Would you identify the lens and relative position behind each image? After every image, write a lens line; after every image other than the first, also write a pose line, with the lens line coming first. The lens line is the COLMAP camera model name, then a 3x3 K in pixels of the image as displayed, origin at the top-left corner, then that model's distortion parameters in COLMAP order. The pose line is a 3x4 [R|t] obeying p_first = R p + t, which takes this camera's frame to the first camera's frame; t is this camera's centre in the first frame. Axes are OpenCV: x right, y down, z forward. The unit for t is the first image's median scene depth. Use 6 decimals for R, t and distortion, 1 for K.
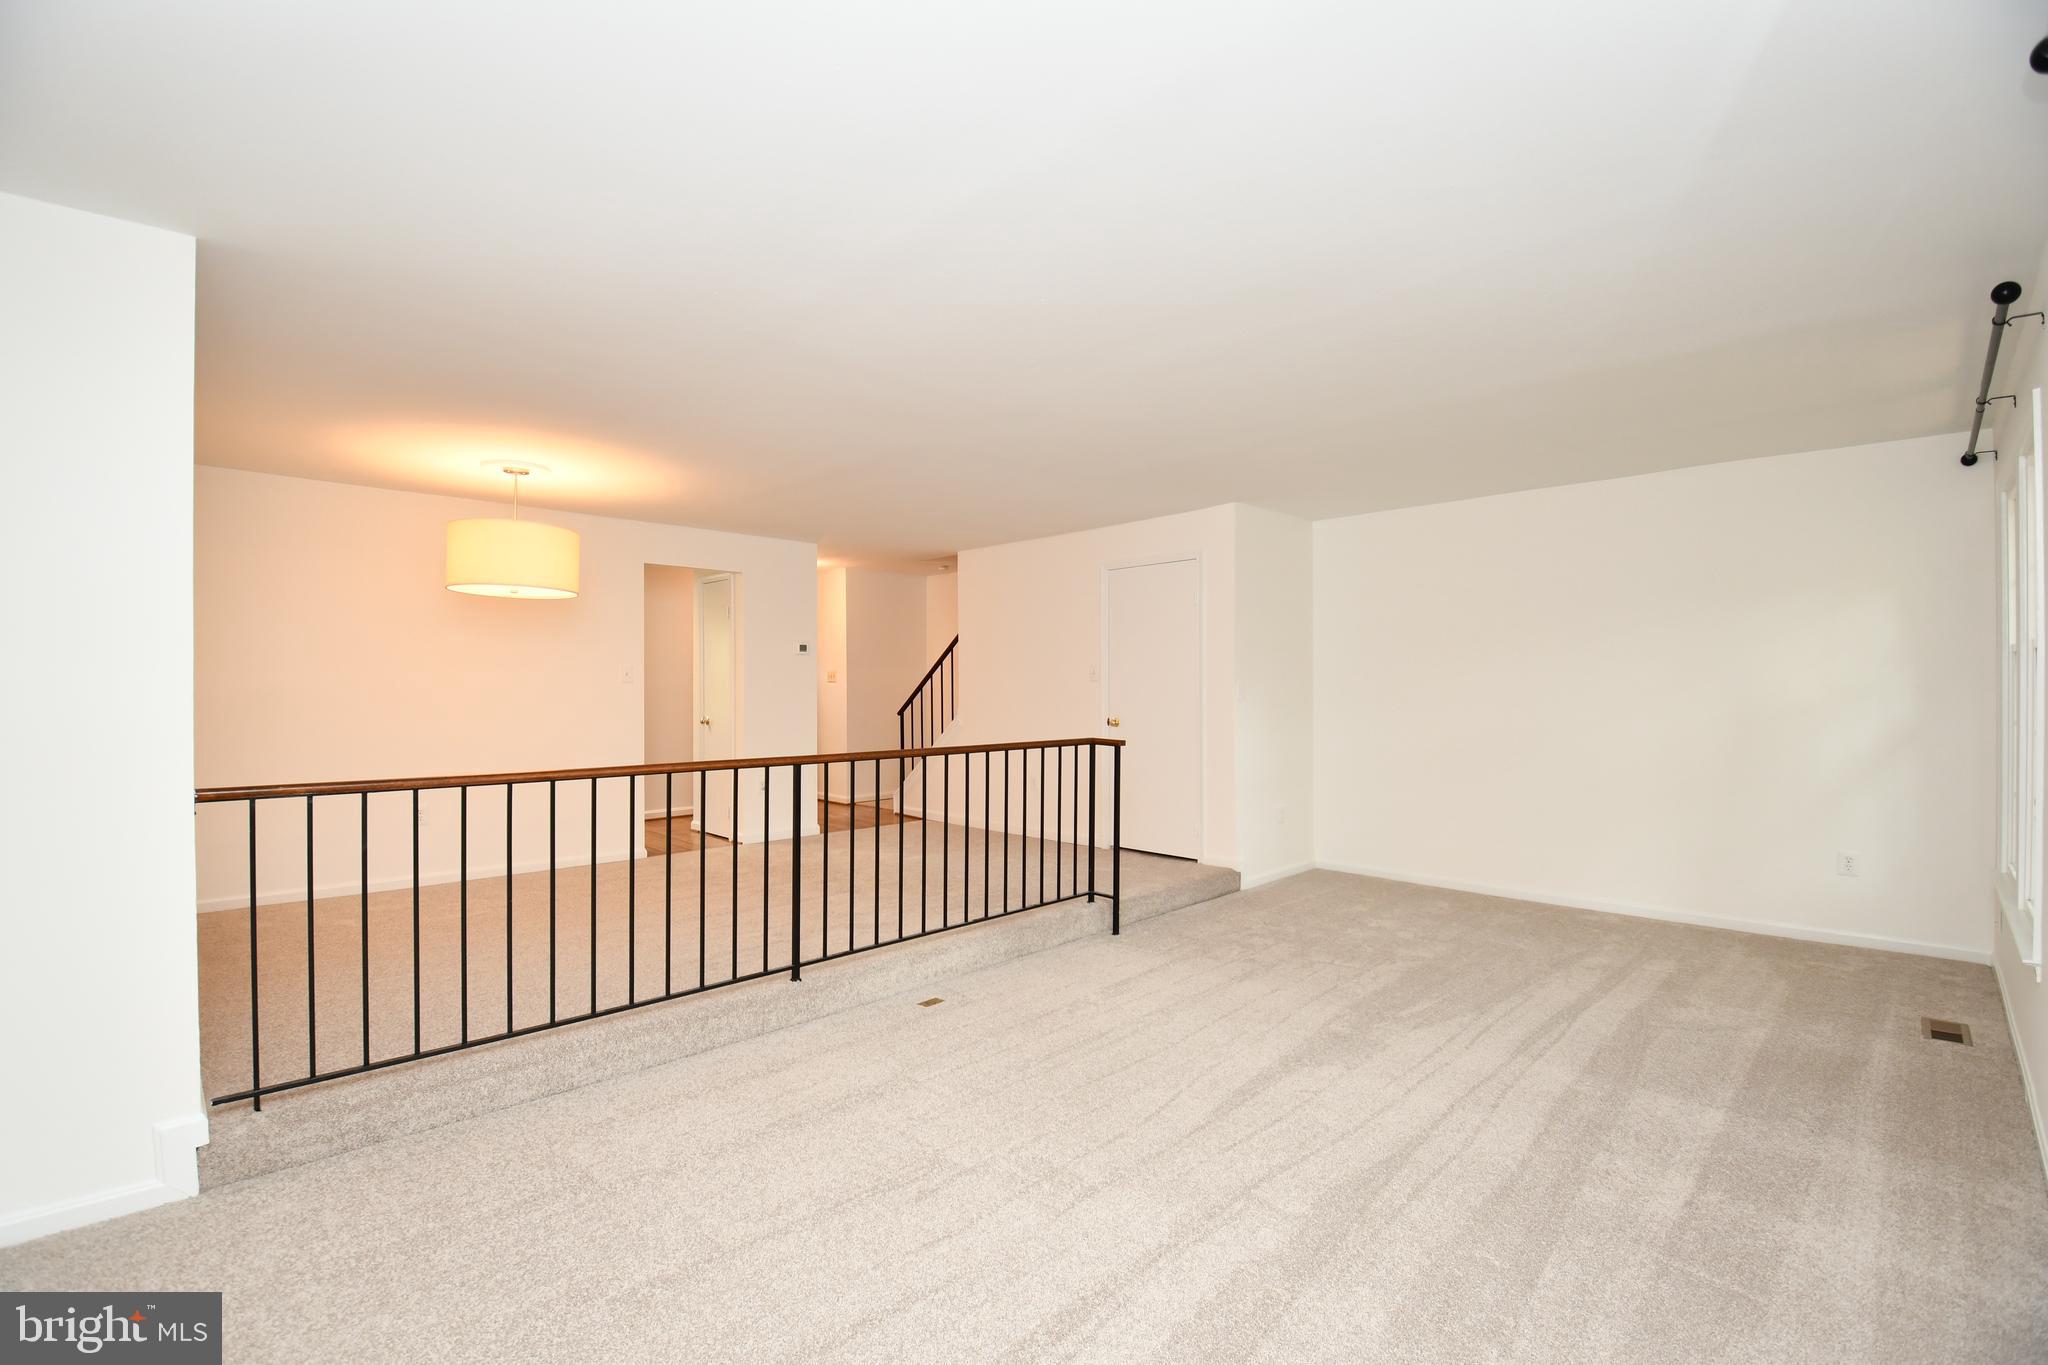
lens RADIAL K [[872.3, 0, 1015.6], [0, 872.3, 682.5], [0, 0, 1]] dist [-0.031007, -0.000146]
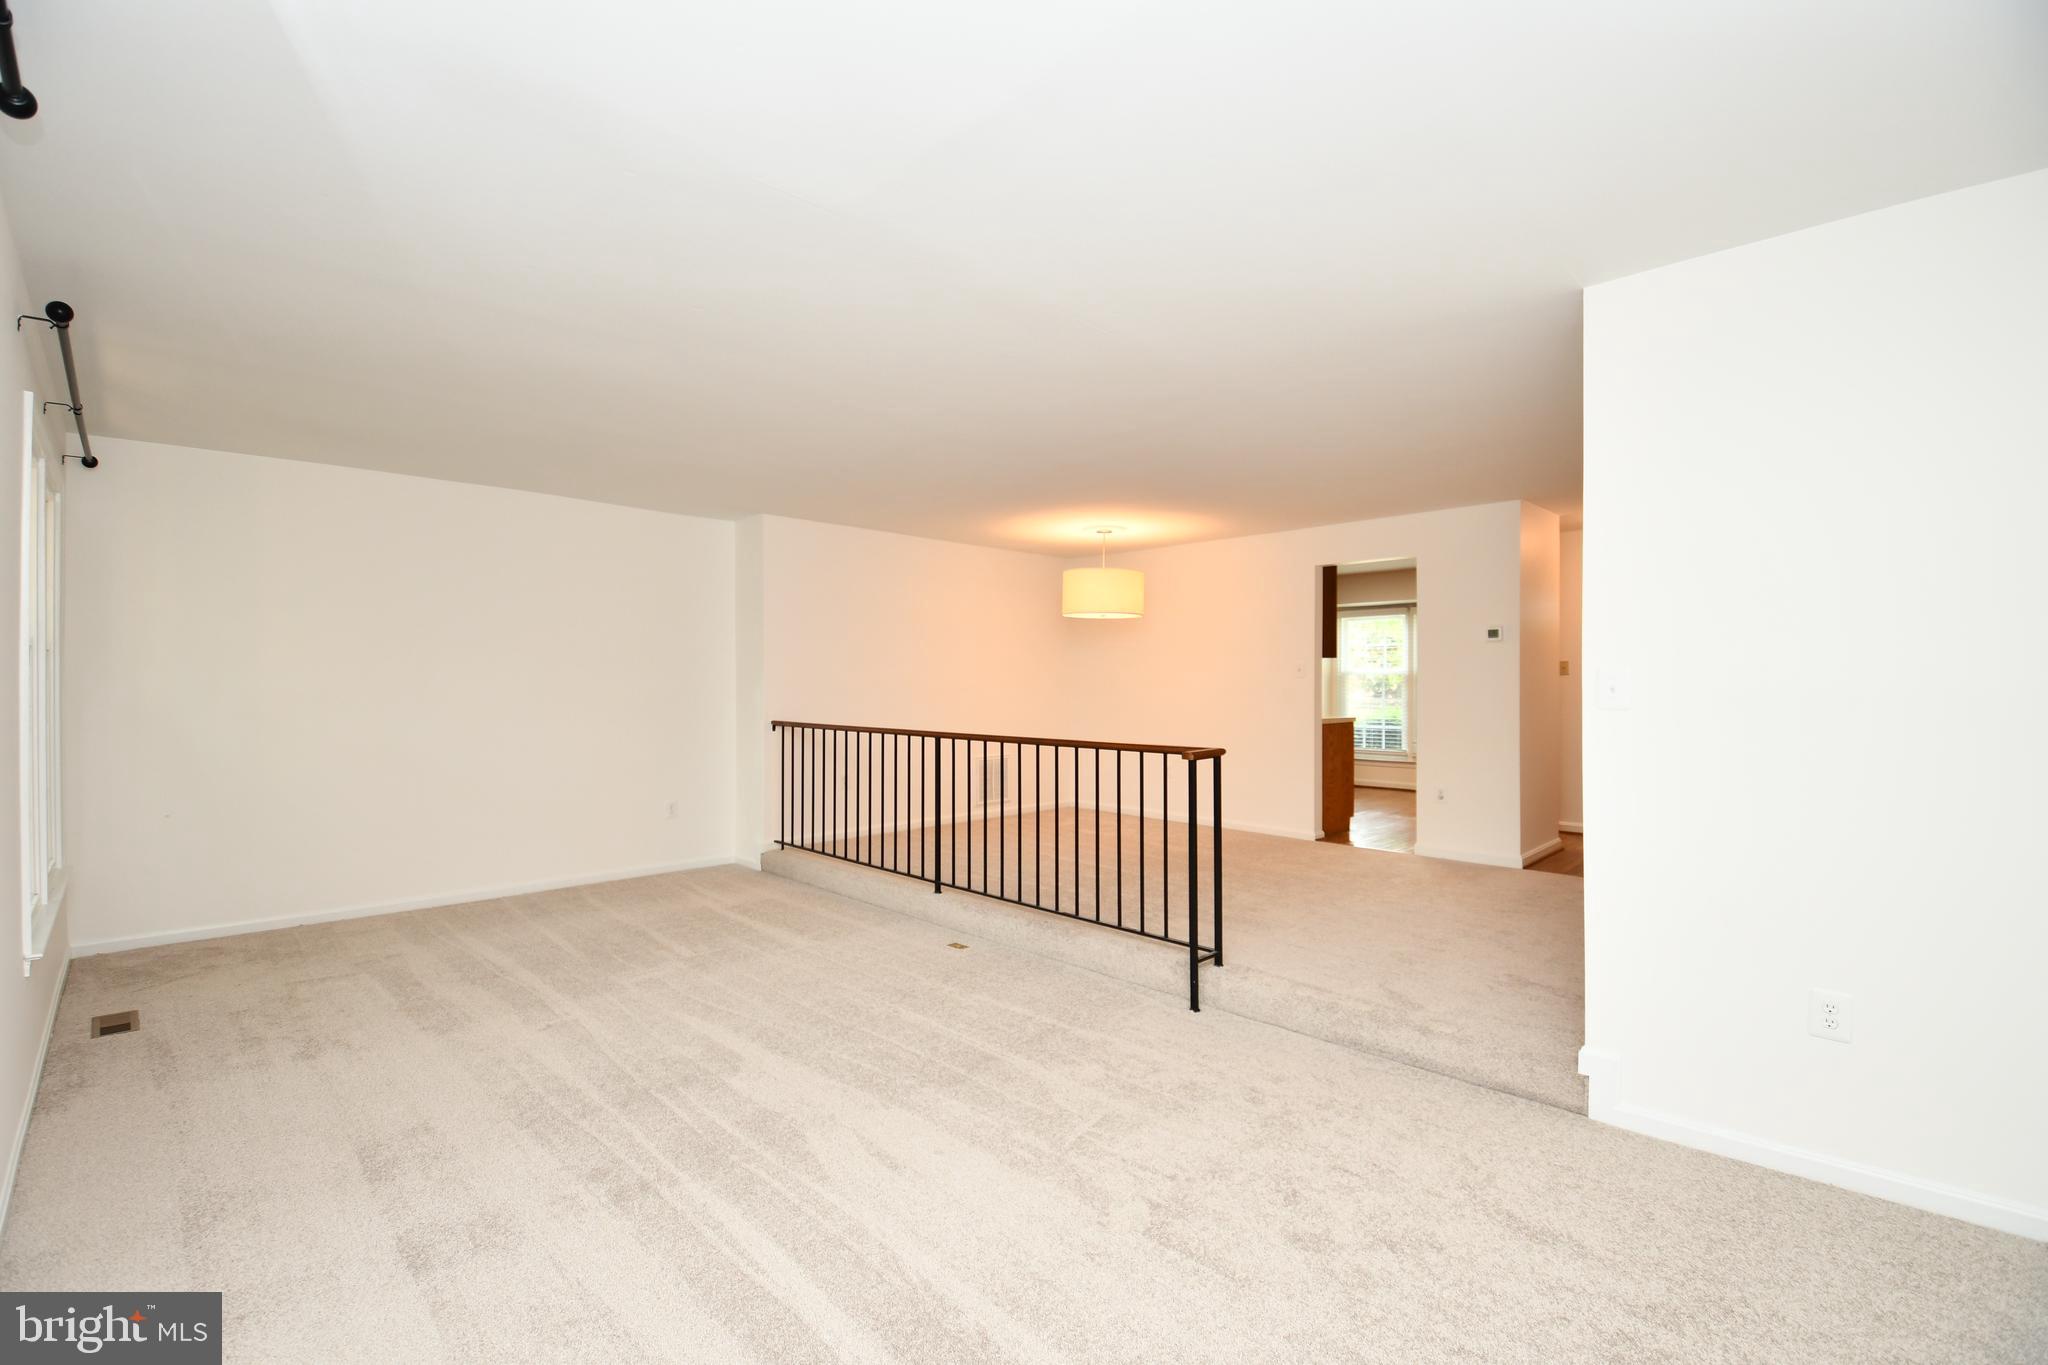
lens RADIAL K [[872.3, 0, 1015.6], [0, 872.3, 682.5], [0, 0, 1]] dist [-0.031007, -0.000146]
pose [[0.008321, -0.001988, -0.999963, 0.884580], [0.006650, 0.999976, -0.001933, 0.007538], [0.999943, -0.006634, 0.008334, 0.862587]]
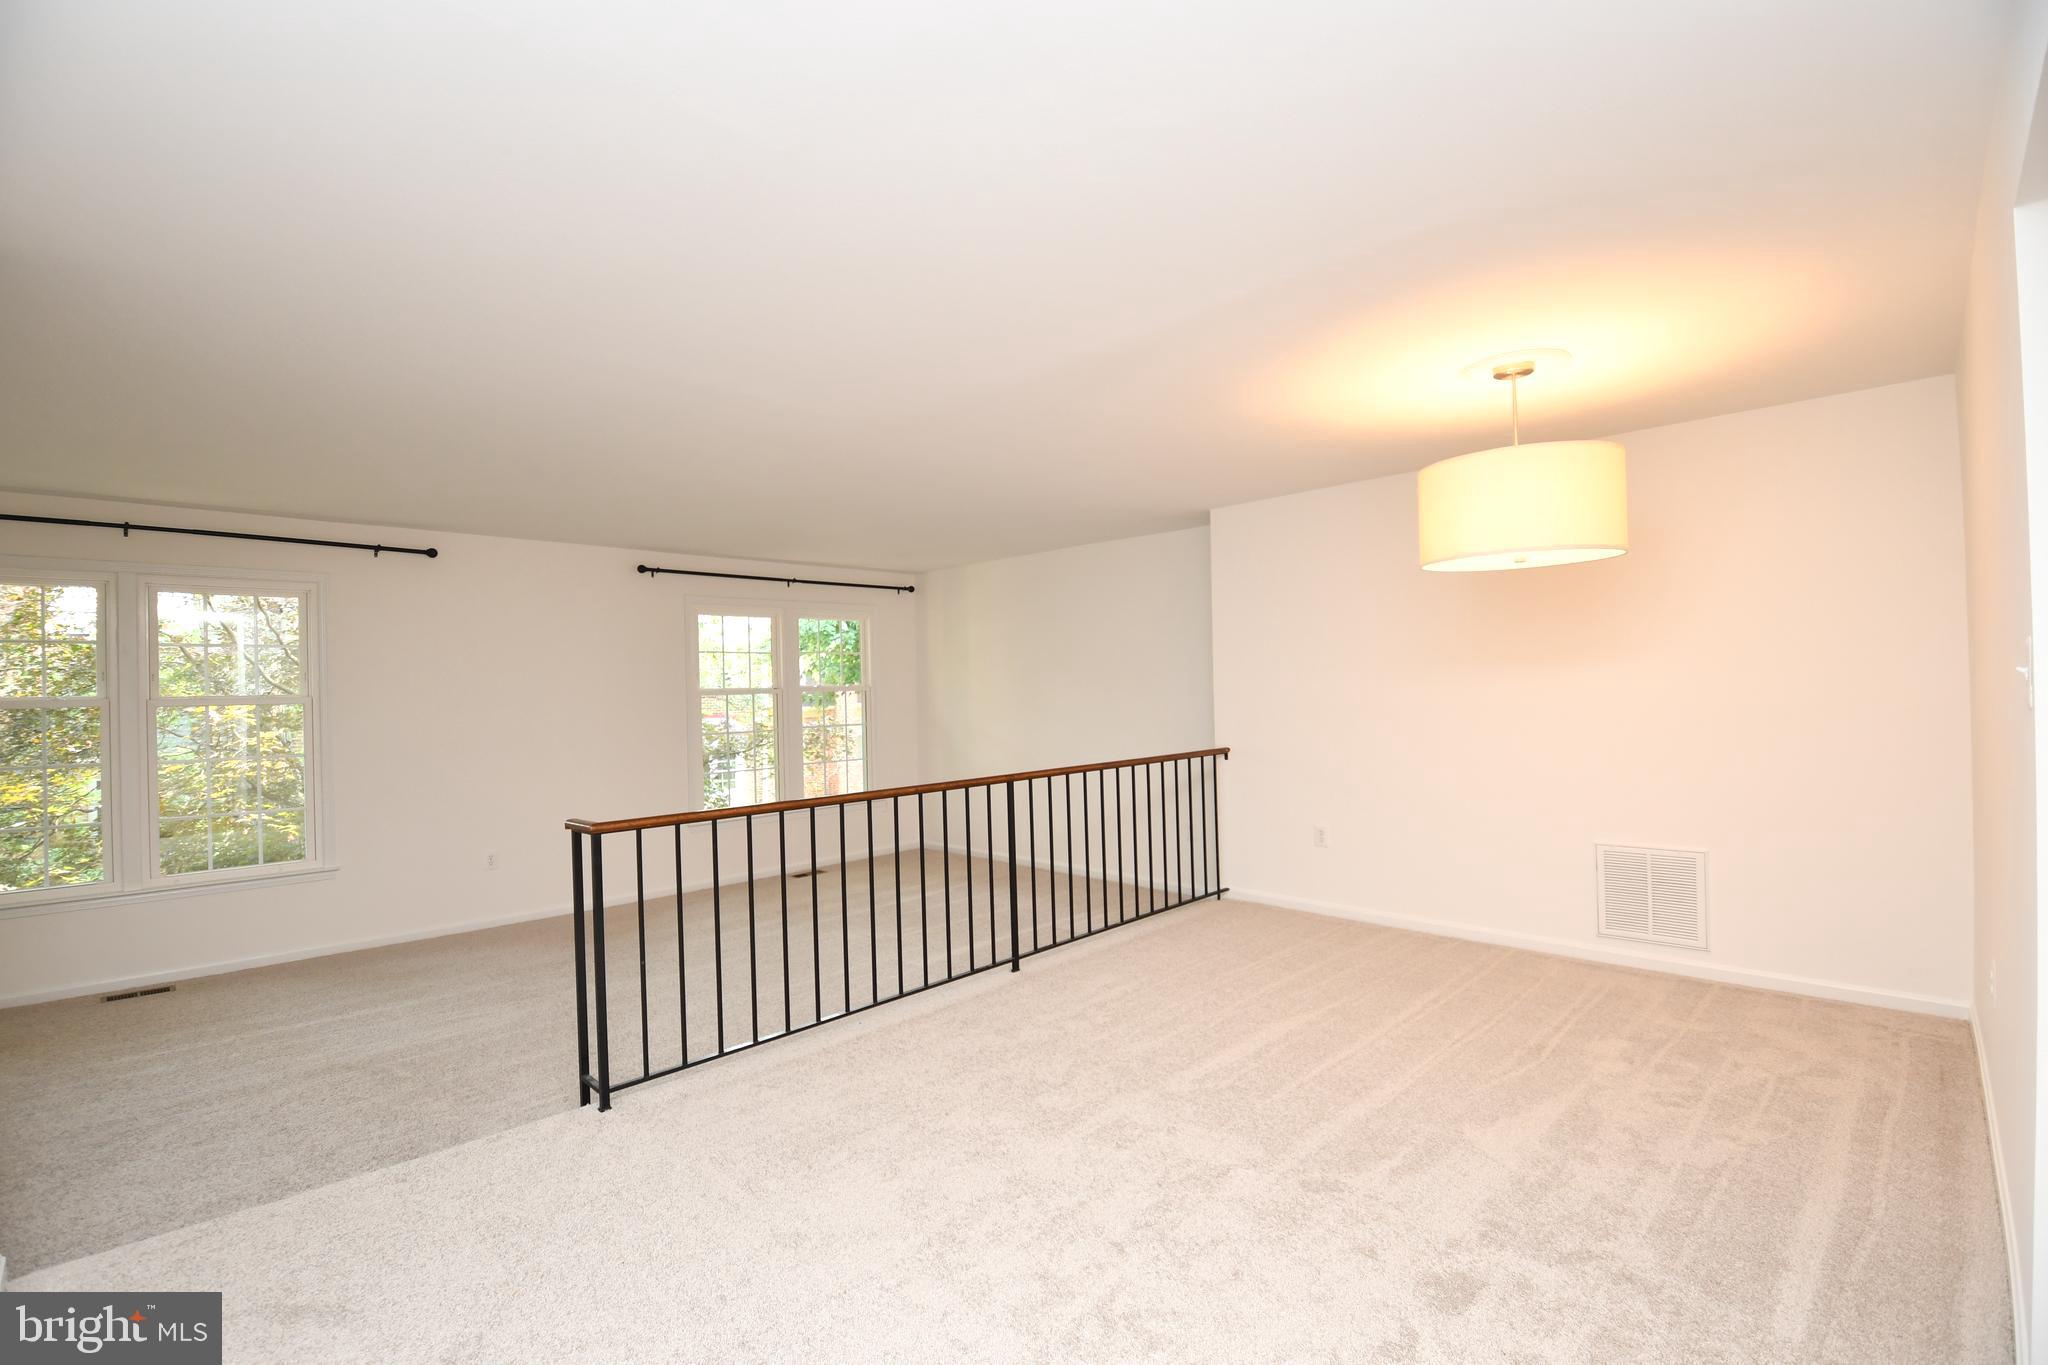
lens RADIAL K [[973.9, 0, 1024.0], [0, 973.9, 682.5], [0, 0, 1]] dist [-0.000395, -0.000065]
pose [[0.996761, -0.052413, 0.060999, -0.234416], [0.054097, 0.998190, -0.026284, -0.002142], [-0.059511, 0.029499, 0.997792, -0.230172]]
